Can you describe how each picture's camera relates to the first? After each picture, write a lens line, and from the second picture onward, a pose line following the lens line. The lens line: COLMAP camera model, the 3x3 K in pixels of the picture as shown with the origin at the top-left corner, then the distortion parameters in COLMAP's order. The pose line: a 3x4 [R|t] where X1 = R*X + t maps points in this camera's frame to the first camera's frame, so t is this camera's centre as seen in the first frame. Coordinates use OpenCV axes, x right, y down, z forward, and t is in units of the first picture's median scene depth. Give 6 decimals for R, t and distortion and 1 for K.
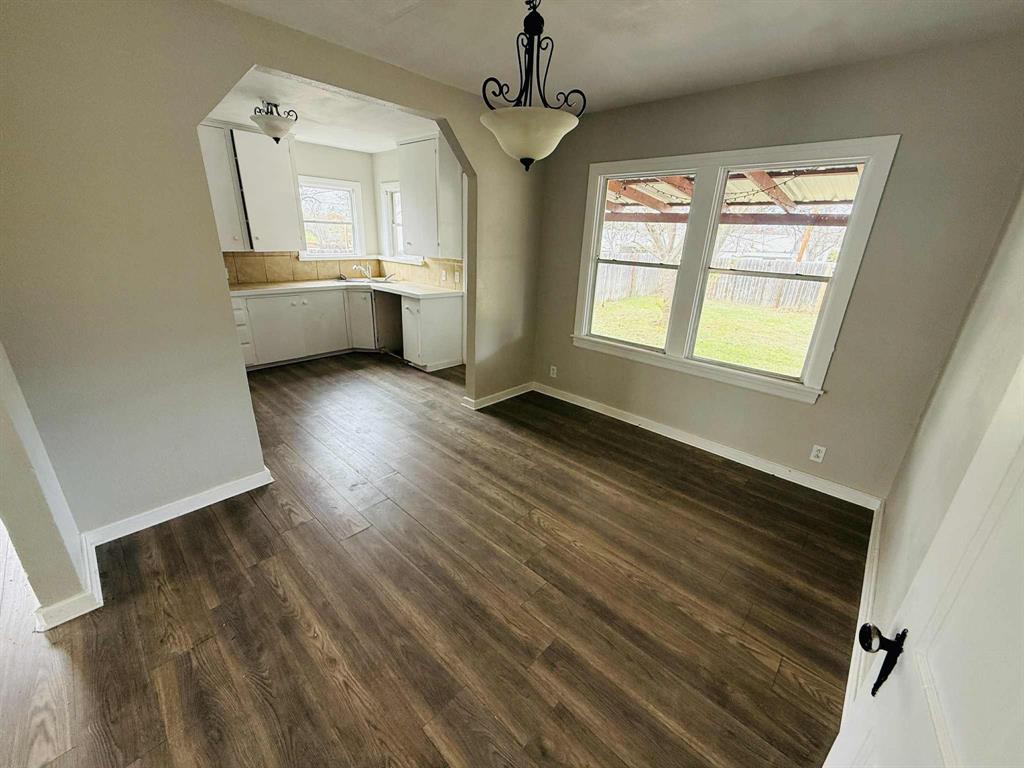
lens RADIAL K [[404.6, 0, 508.9], [0, 404.6, 382.8], [0, 0, 1]] dist [-0.000846, 0.001098]
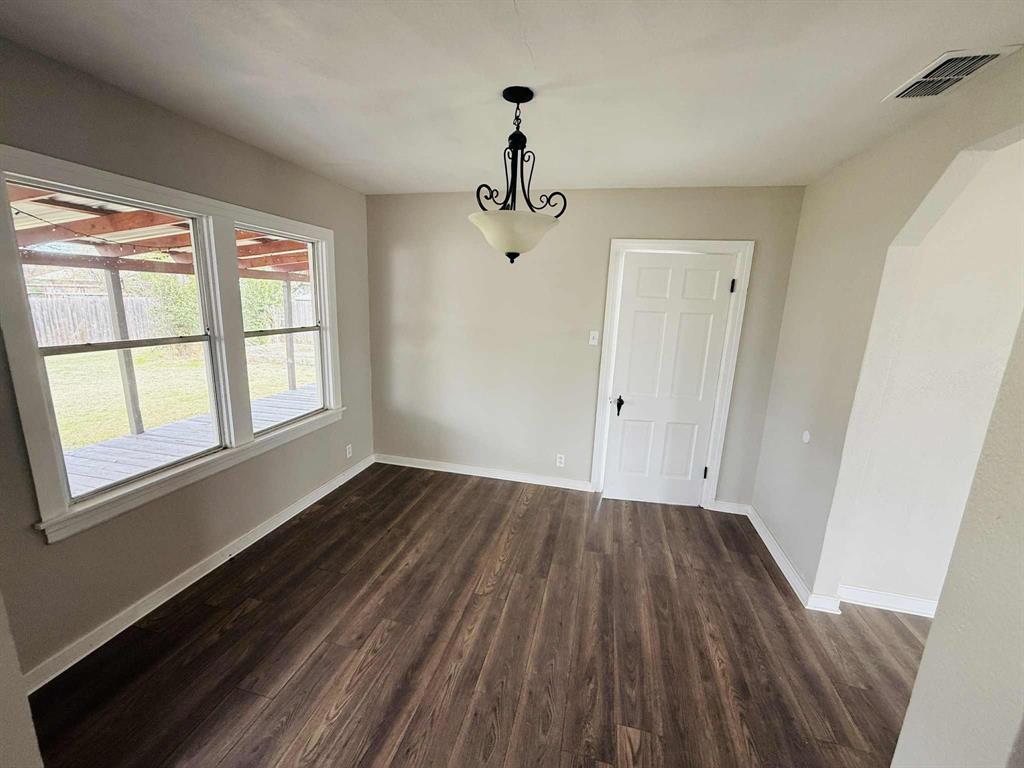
lens RADIAL K [[404.6, 0, 513.7], [0, 404.6, 386.5], [0, 0, 1]] dist [-0.000846, 0.001098]
pose [[-0.492467, -0.240148, 0.836544, -0.635707], [0.244380, 0.884355, 0.397737, -0.457145], [-0.835318, 0.400307, -0.376828, 1.058881]]
